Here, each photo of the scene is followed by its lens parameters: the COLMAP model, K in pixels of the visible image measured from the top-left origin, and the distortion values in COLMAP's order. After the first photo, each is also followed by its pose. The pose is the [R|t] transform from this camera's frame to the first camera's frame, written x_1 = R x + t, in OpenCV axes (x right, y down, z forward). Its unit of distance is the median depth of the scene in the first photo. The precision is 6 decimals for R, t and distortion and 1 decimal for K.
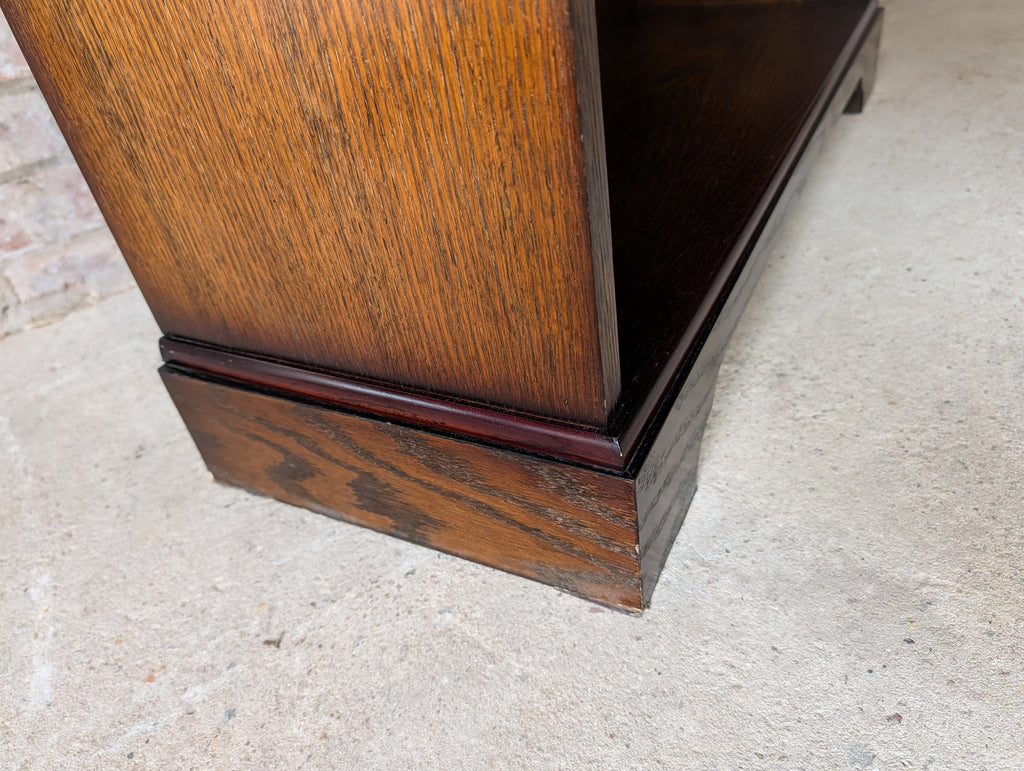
lens RADIAL K [[721.4, 0, 506.5], [0, 721.4, 410.1], [0, 0, 1]] dist [0.006508, -0.009435]
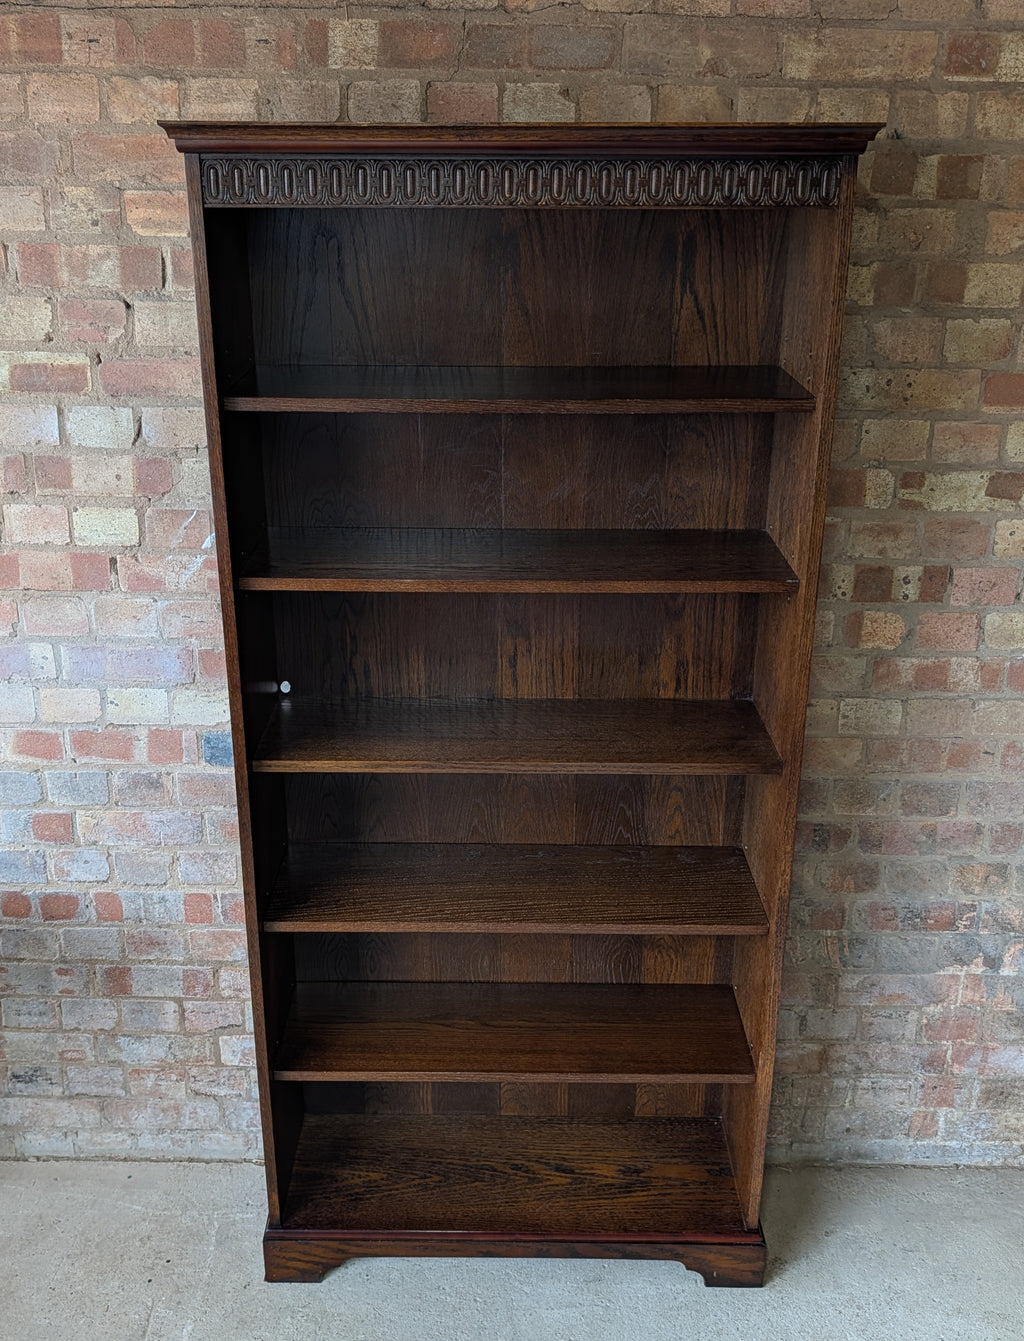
lens RADIAL K [[1281.0, 0, 499.6], [0, 1281.0, 672.5], [0, 0, 1]] dist [0.002975, 0.000000]
pose [[0.801242, 0.336890, -0.494487, 1.884903], [-0.450419, 0.883618, -0.127836, -1.892282], [0.393871, 0.325154, 0.859733, -3.558690]]
